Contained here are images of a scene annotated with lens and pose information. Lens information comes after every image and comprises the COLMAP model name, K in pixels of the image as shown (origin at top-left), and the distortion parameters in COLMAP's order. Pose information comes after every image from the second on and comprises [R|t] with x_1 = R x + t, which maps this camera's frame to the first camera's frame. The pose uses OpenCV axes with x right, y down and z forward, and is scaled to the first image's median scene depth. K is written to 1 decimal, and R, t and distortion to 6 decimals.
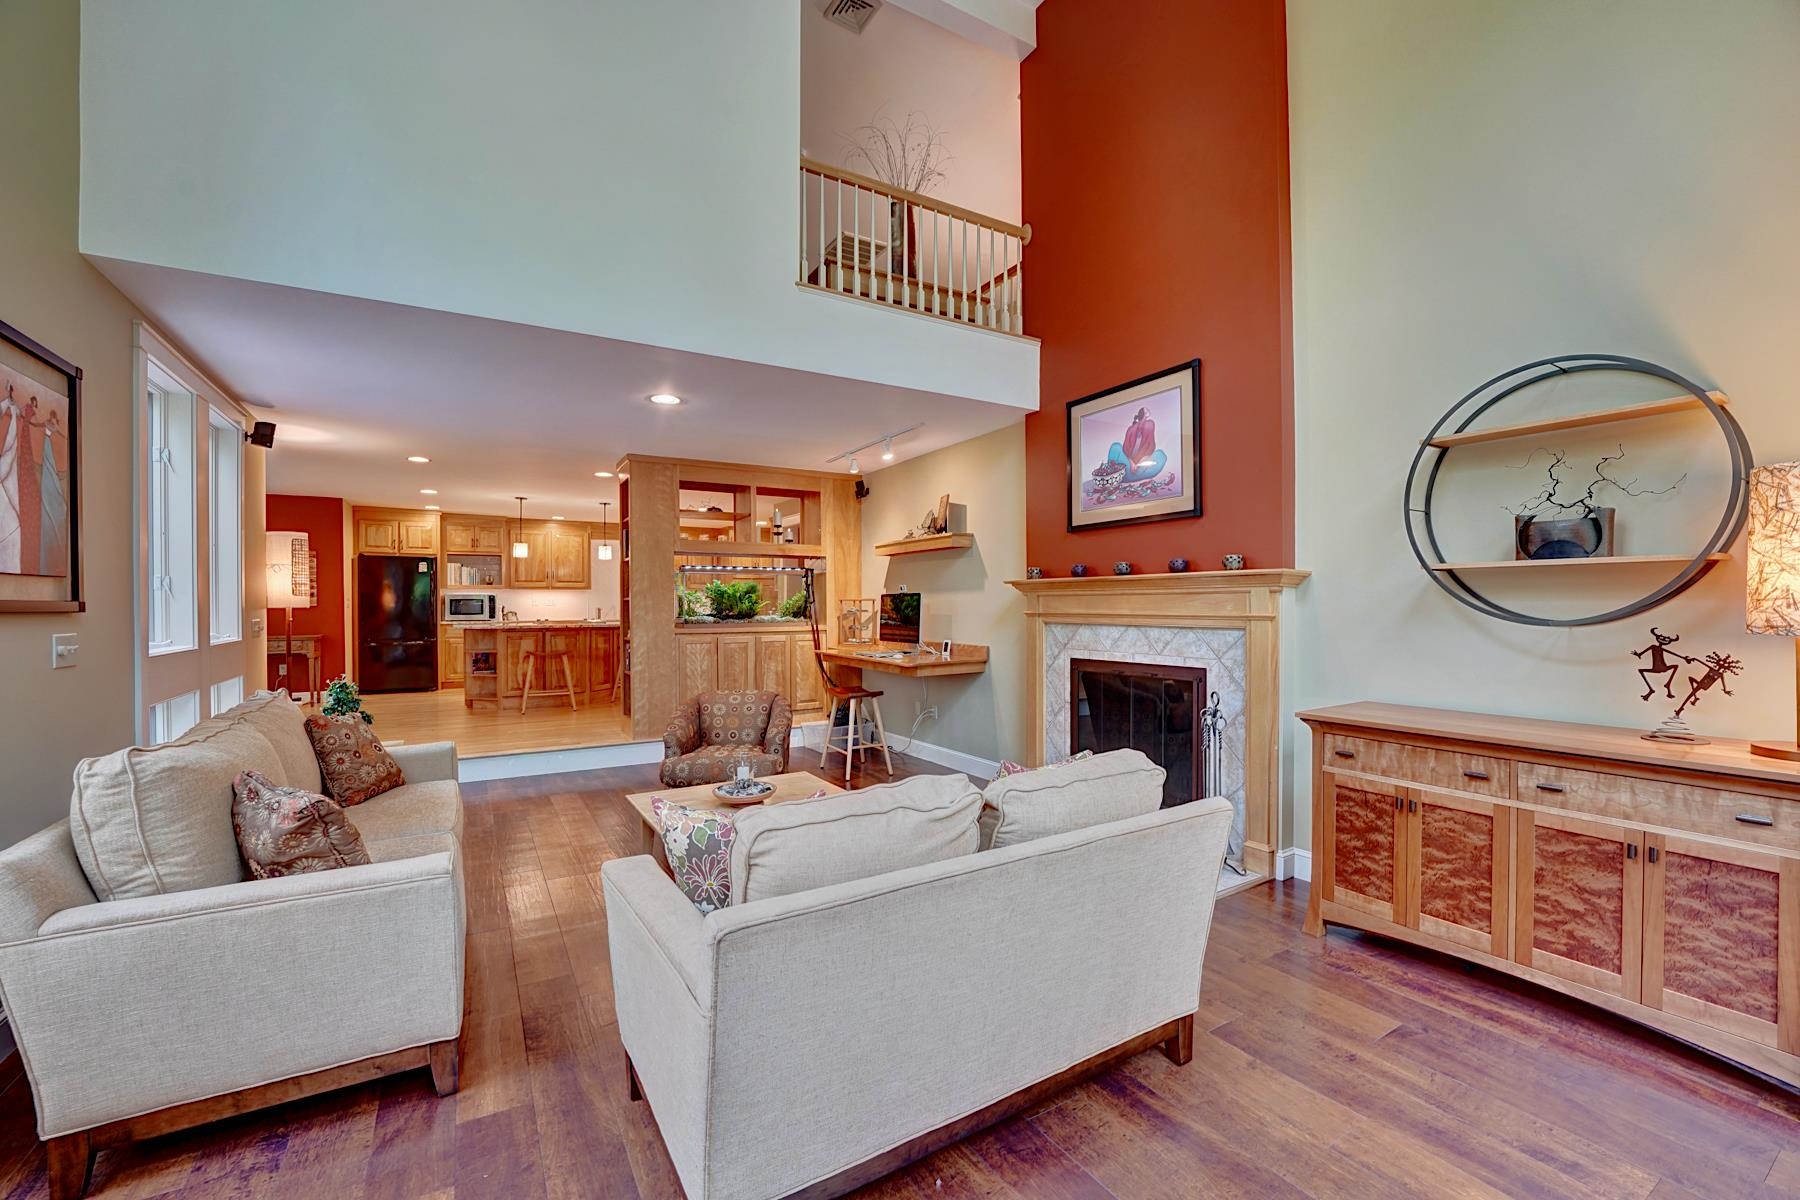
lens RADIAL K [[731.3, 0, 896.2], [0, 731.3, 606.5], [0, 0, 1]] dist [-0.030525, 0.003594]
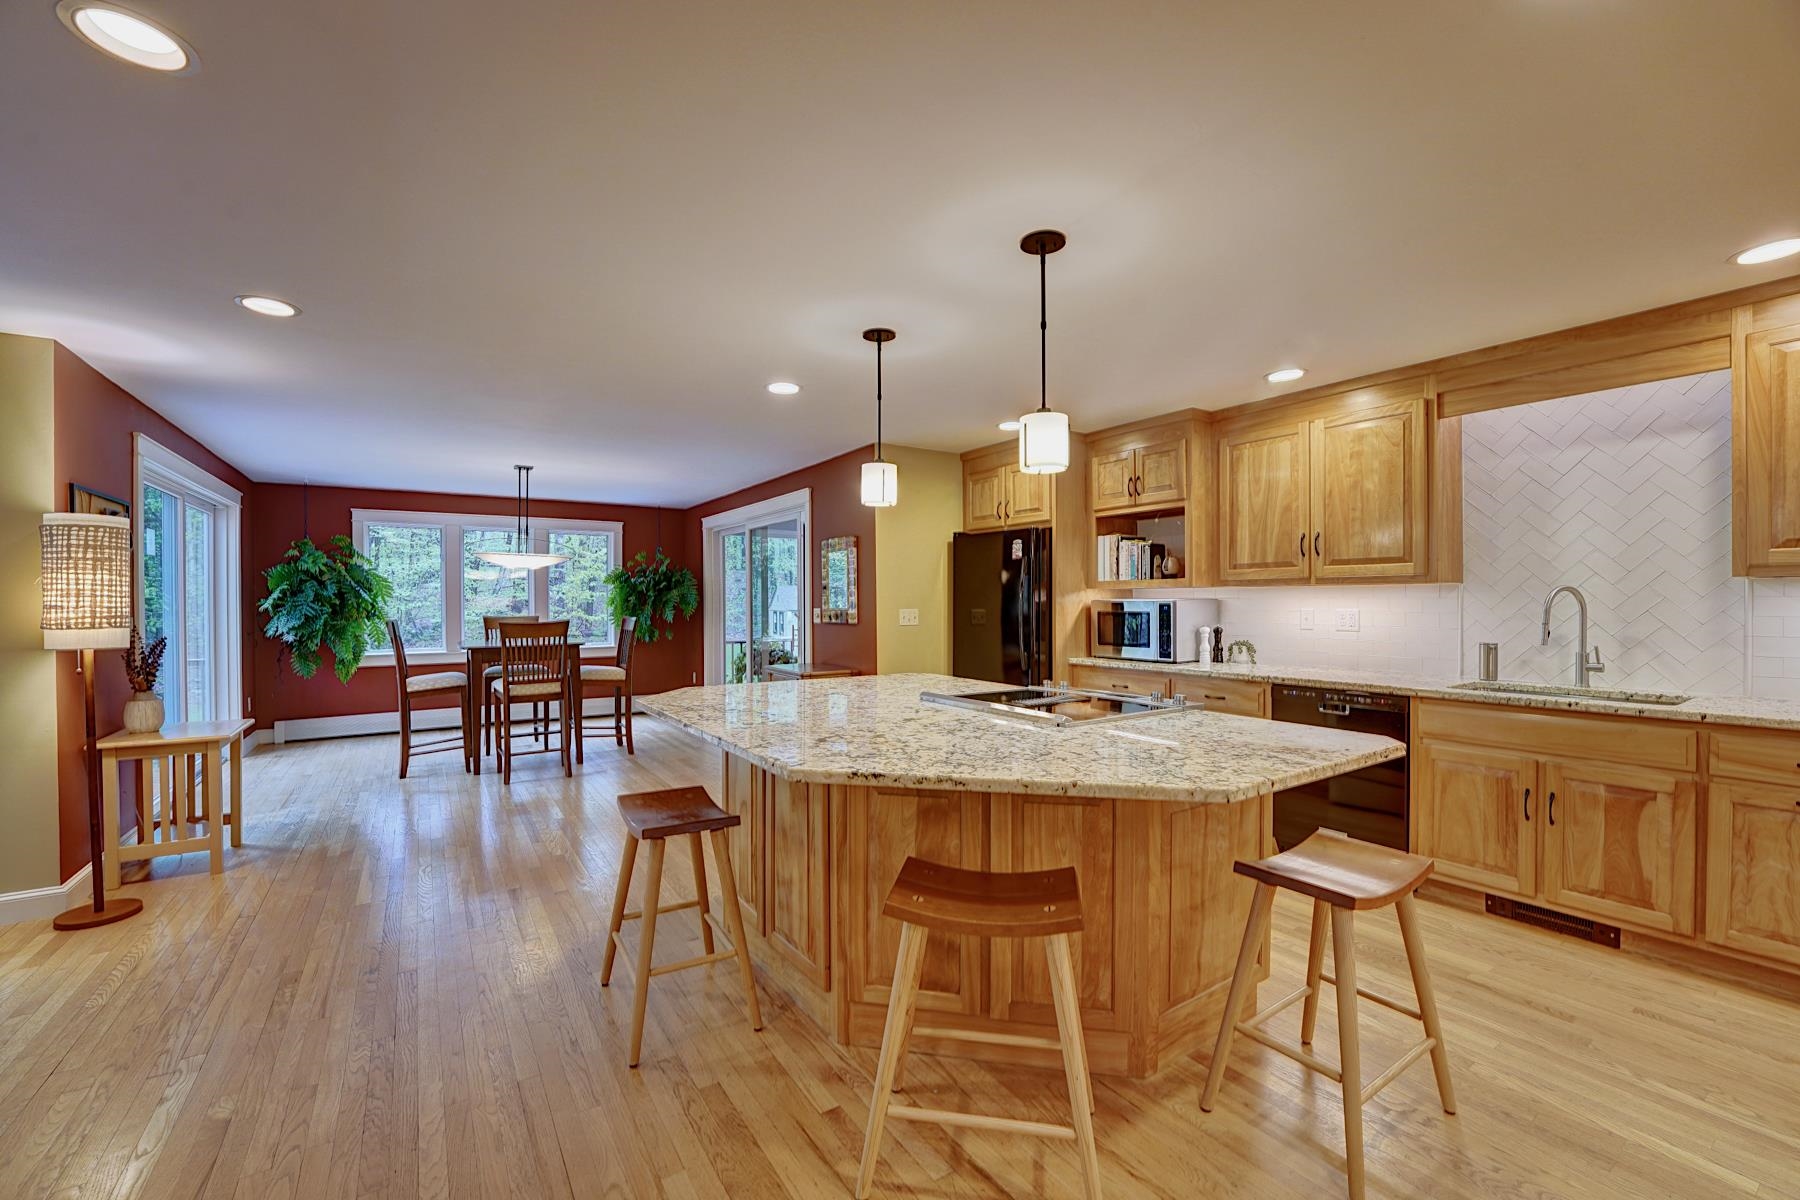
lens RADIAL K [[728.2, 0, 892.8], [0, 728.2, 602.5], [0, 0, 1]] dist [-0.022327, 0.000137]
pose [[0.033621, 0.007588, -0.999406, -0.322635], [0.001507, 0.999970, 0.007643, -0.045435], [0.999434, -0.001763, 0.033609, 1.930702]]
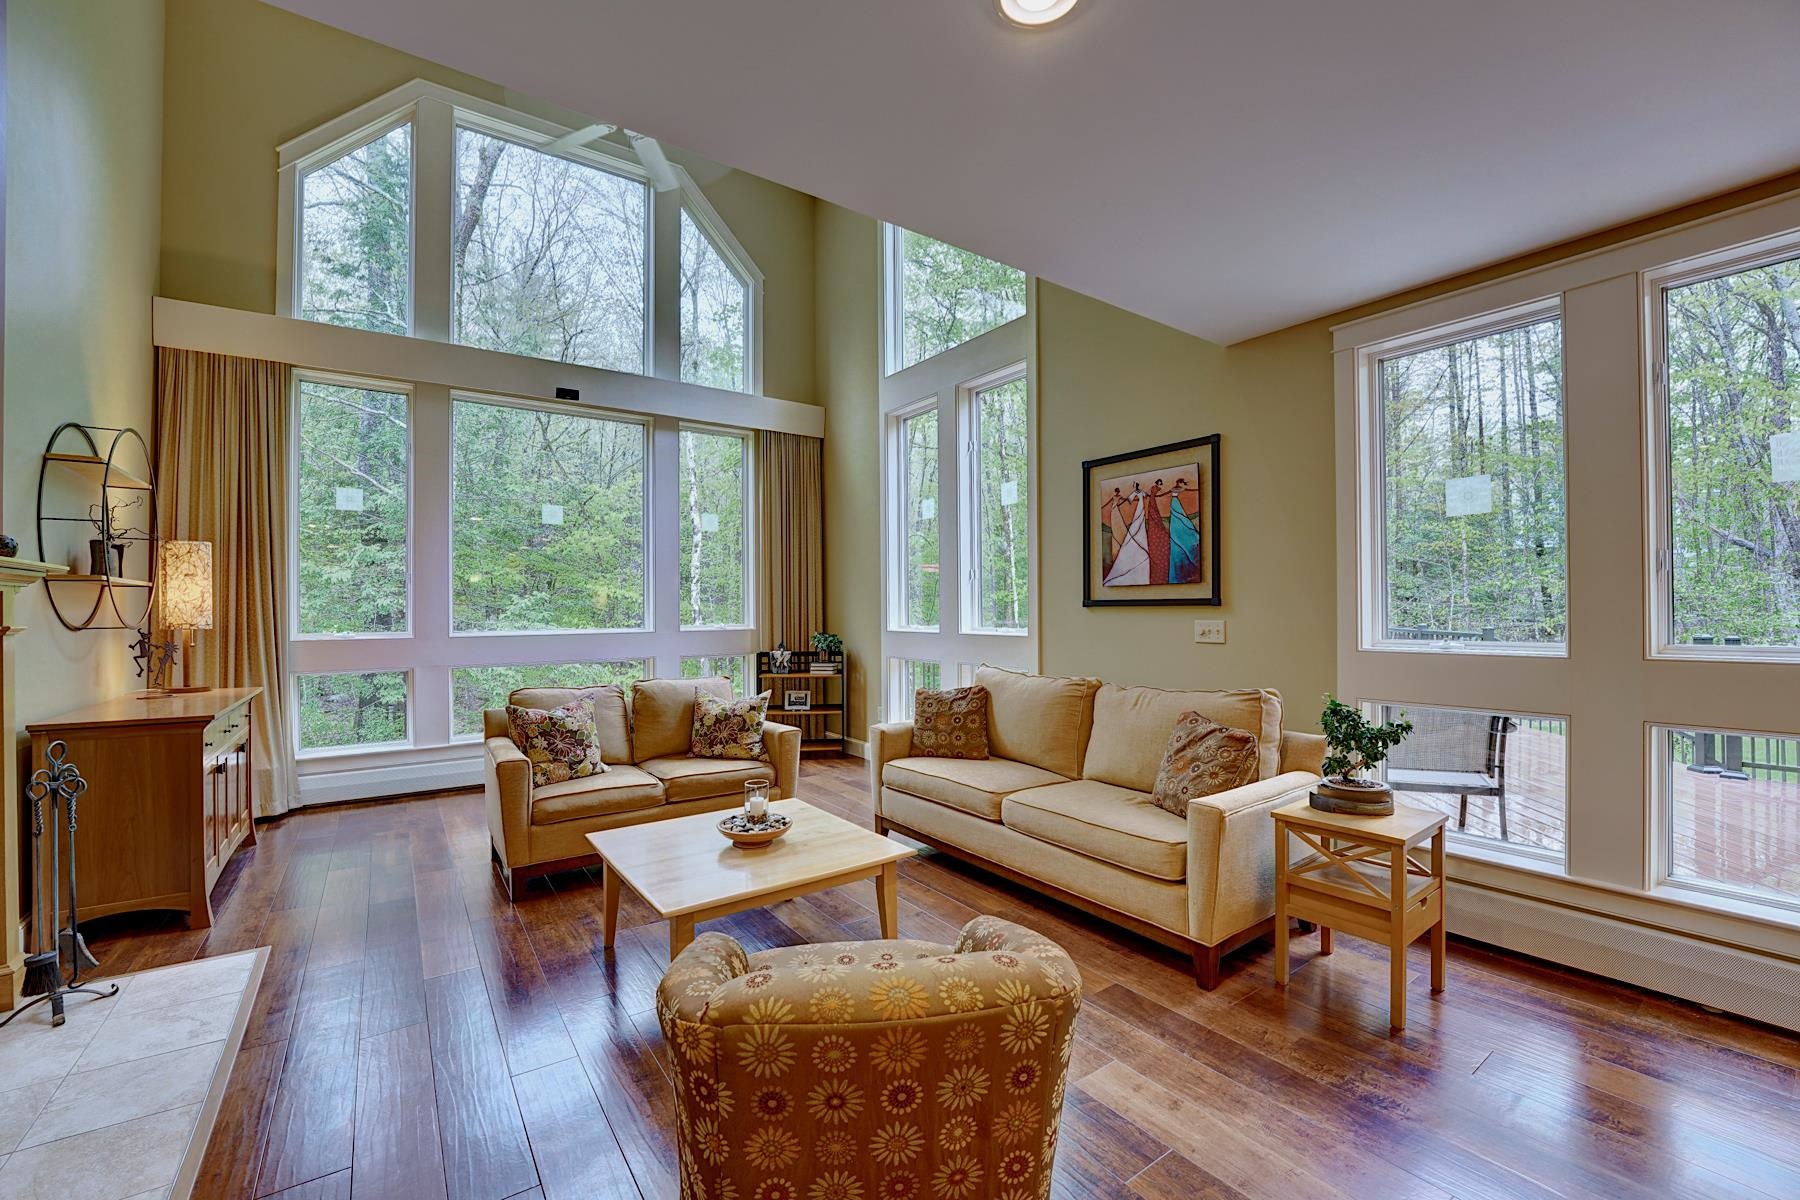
lens RADIAL K [[731.3, 0, 896.2], [0, 731.3, 606.5], [0, 0, 1]] dist [-0.030525, 0.003594]
pose [[-0.996816, 0.012686, -0.078725, -0.227383], [0.012821, 0.999917, -0.001212, 0.002477], [0.078703, -0.002218, -0.996896, 1.377459]]
